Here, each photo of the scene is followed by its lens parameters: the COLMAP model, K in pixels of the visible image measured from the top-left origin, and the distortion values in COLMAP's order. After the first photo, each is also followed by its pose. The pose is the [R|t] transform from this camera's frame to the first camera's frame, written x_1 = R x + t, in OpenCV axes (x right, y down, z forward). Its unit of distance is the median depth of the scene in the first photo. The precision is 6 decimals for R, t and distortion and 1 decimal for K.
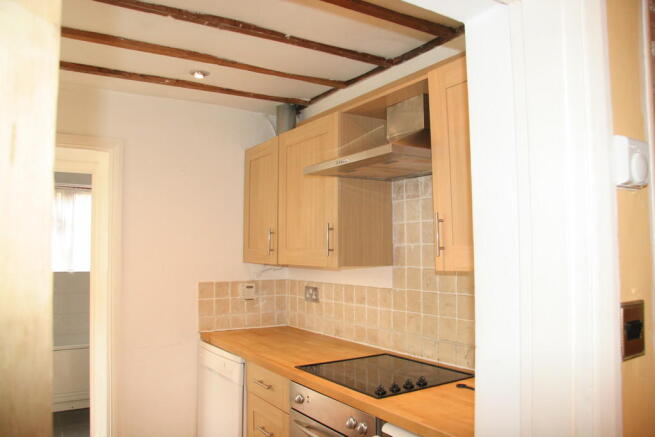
lens RADIAL K [[511.3, 0, 328.5], [0, 511.3, 225.2], [0, 0, 1]] dist [-0.175434, 0.155664]
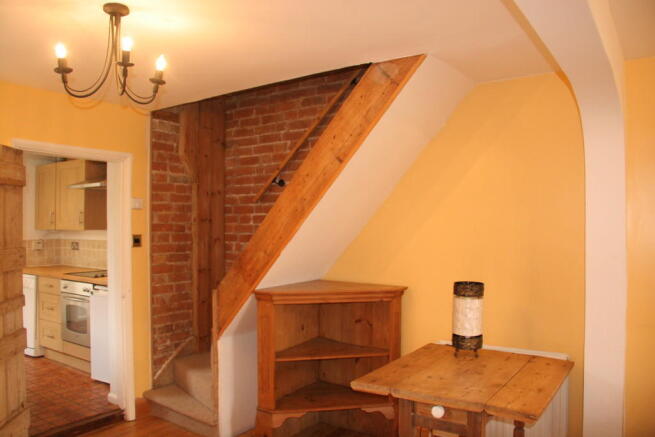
lens RADIAL K [[511.3, 0, 328.5], [0, 511.3, 225.2], [0, 0, 1]] dist [-0.175434, 0.155664]
pose [[0.925145, -0.002914, 0.379603, 0.144488], [-0.016982, 0.998652, 0.049053, -0.047992], [-0.379234, -0.051828, 0.923848, -1.052073]]
